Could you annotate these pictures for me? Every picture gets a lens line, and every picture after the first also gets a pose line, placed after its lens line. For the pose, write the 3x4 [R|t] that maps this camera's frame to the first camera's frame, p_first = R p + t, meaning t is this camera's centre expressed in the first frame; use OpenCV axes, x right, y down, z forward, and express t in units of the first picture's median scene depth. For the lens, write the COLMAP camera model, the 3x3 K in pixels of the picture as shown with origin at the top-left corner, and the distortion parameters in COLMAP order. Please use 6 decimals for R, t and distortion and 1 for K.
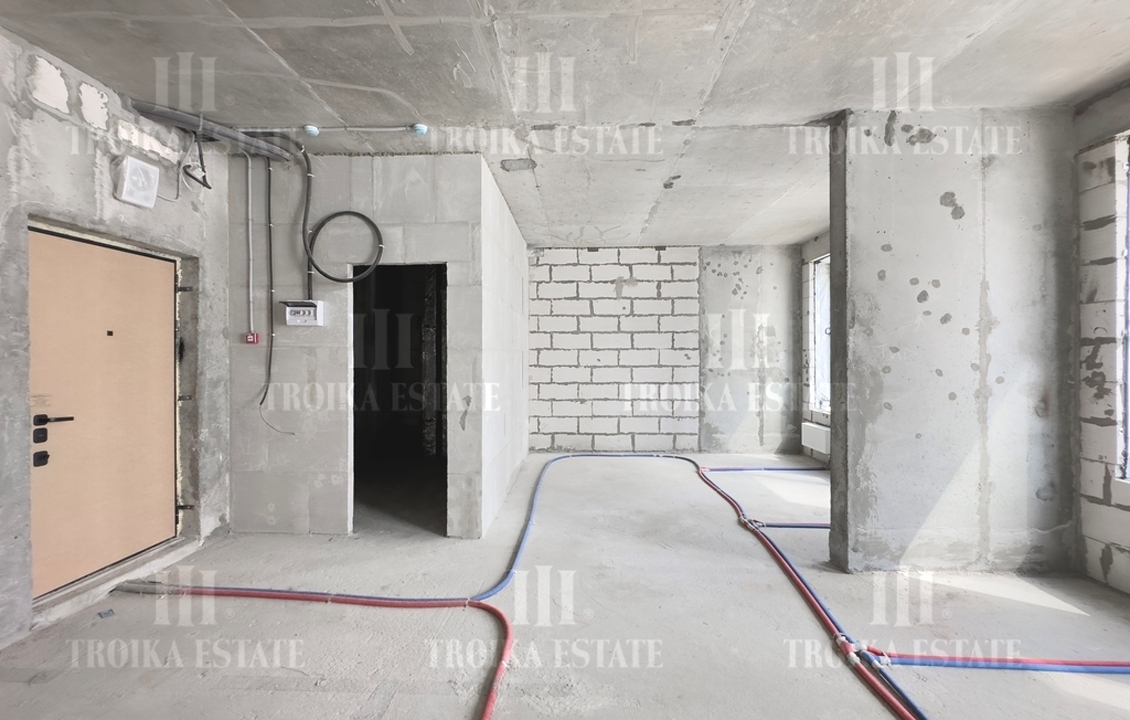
lens RADIAL K [[465.5, 0, 561.4], [0, 465.5, 358.9], [0, 0, 1]] dist [-0.004370, 0.000433]
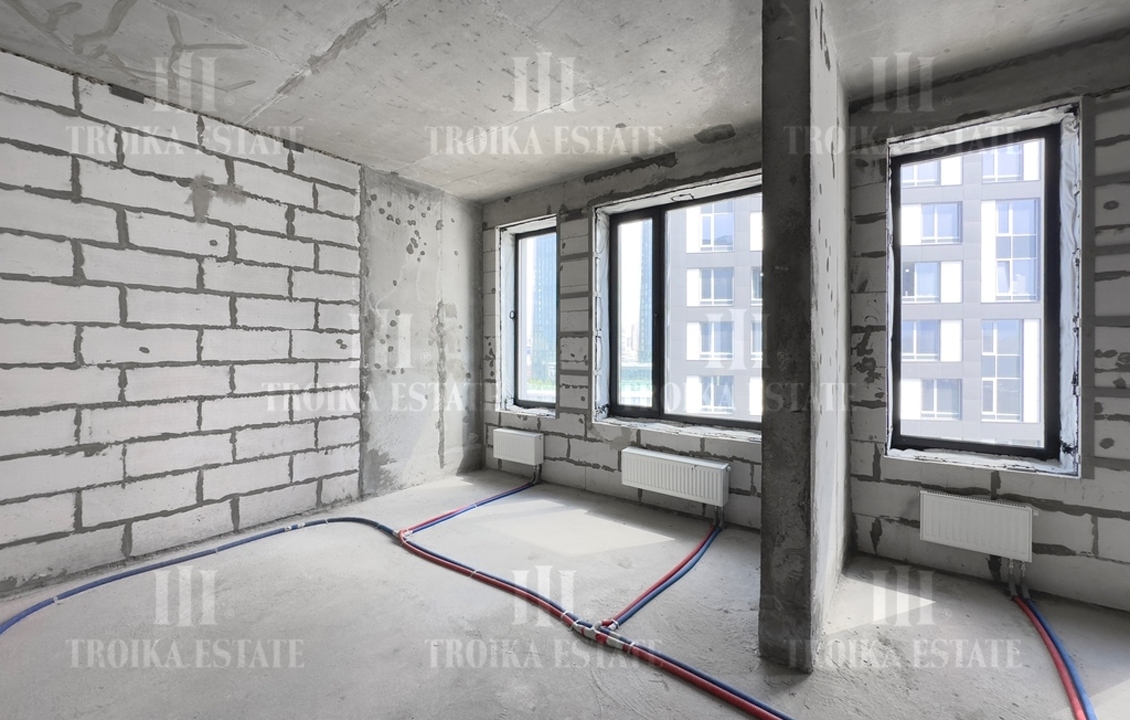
lens RADIAL K [[465.5, 0, 567.8], [0, 465.5, 349.9], [0, 0, 1]] dist [-0.004370, 0.000433]
pose [[0.572271, -0.000866, 0.820064, -0.051314], [0.002923, 0.999995, -0.000983, 0.003992], [-0.820059, 0.002959, 0.572271, 0.422877]]
